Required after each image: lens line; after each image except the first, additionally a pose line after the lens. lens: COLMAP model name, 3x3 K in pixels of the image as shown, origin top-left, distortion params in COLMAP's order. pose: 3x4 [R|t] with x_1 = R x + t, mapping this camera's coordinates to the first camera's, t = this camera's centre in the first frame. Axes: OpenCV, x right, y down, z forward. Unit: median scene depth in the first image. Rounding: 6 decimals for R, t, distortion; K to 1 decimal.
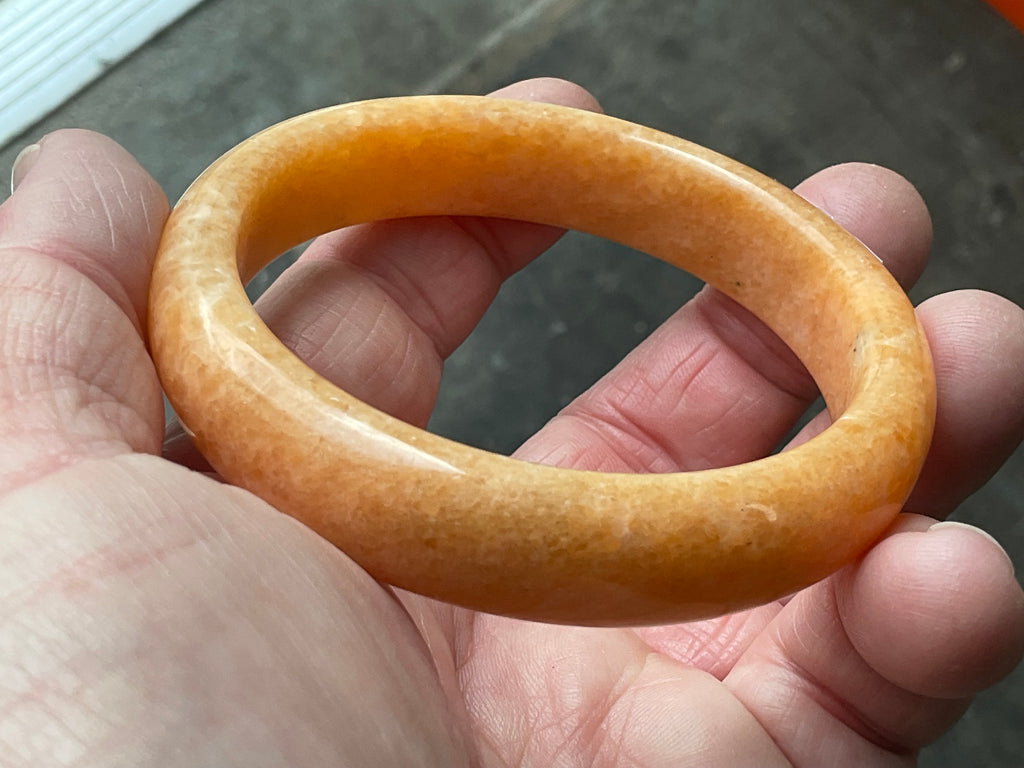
lens RADIAL K [[1688.5, 0, 512.0], [0, 1688.5, 384.0], [0, 0, 1]] dist [0.100029, 0.055452]
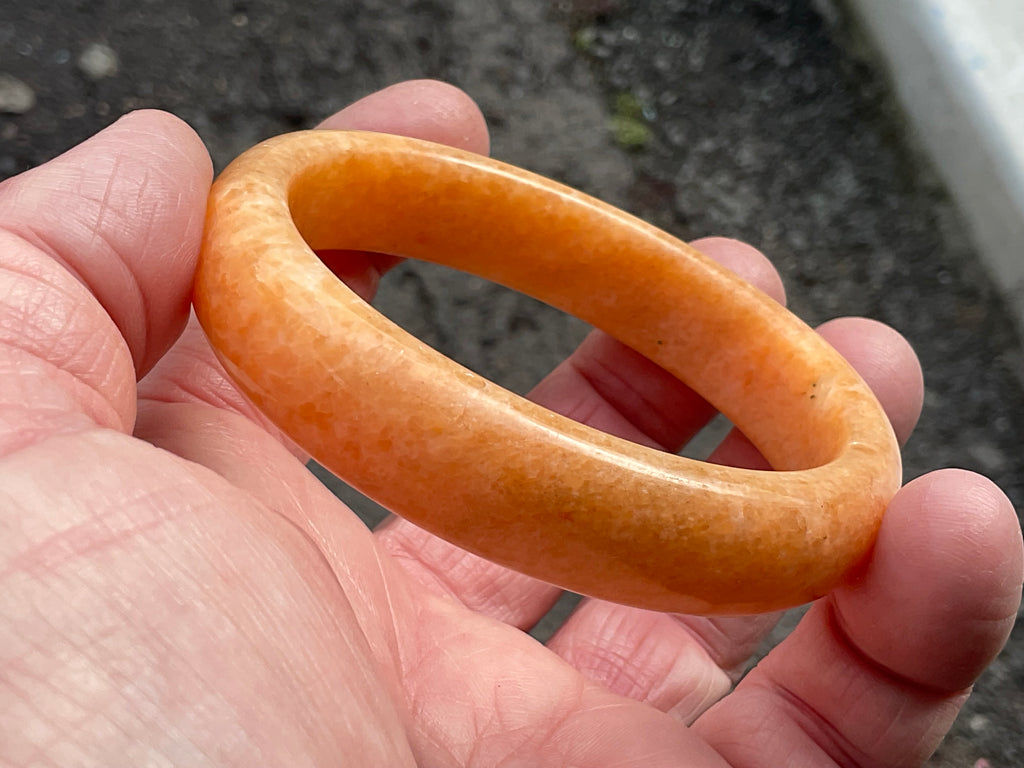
lens RADIAL K [[1688.5, 0, 512.0], [0, 1688.5, 384.0], [0, 0, 1]] dist [0.100029, 0.055452]
pose [[0.940837, 0.083588, 0.328389, -0.415840], [-0.047157, 0.991966, -0.117388, 0.132963], [-0.335562, 0.094957, 0.937220, 0.032082]]
